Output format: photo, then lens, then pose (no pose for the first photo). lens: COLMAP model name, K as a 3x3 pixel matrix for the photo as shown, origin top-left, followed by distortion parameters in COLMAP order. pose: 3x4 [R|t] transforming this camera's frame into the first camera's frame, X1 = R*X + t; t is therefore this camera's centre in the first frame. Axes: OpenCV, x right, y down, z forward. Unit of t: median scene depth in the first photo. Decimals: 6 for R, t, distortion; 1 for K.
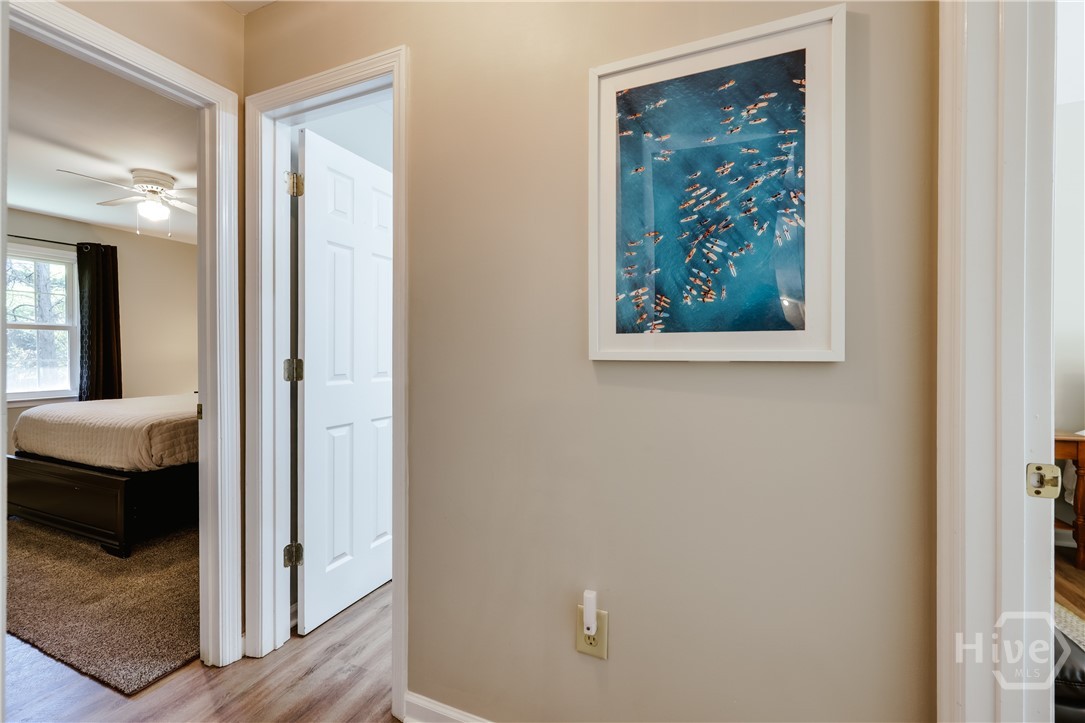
lens RADIAL K [[469.6, 0, 537.5], [0, 469.6, 354.5], [0, 0, 1]] dist [-0.000499, 0.000406]
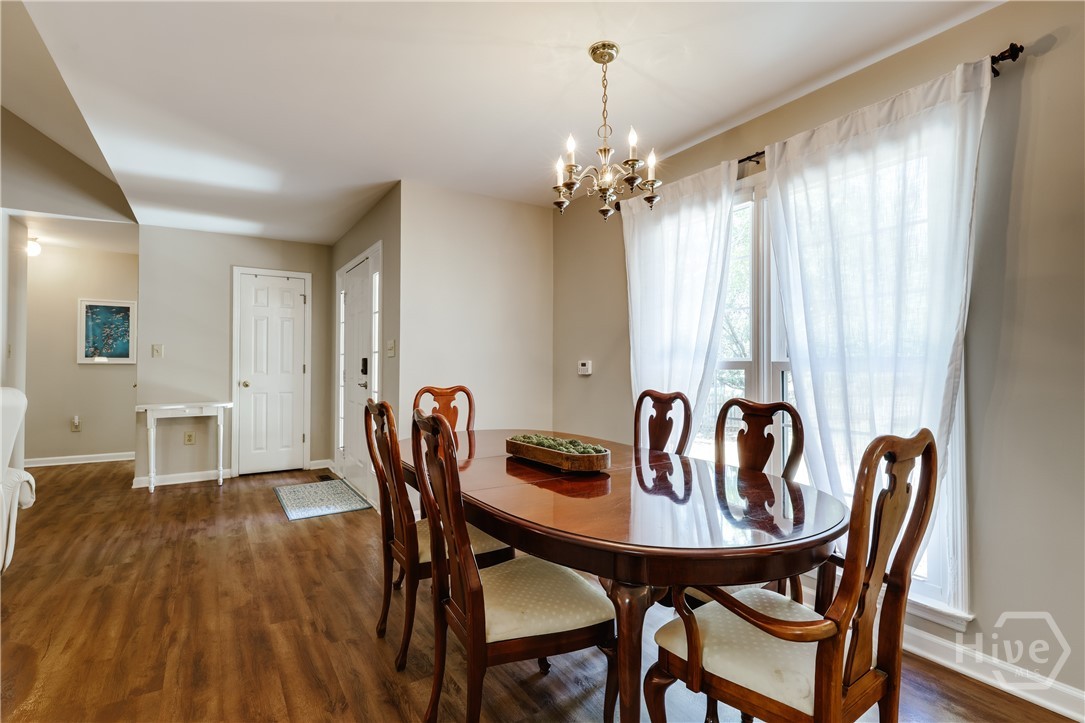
lens RADIAL K [[537.1, 0, 536.6], [0, 537.1, 353.6], [0, 0, 1]] dist [-0.015647, -0.000575]
pose [[0.568632, 0.013726, 0.822477, -1.628854], [0.002304, 0.999830, -0.018279, 0.022414], [-0.822589, 0.012289, 0.568504, -5.716973]]
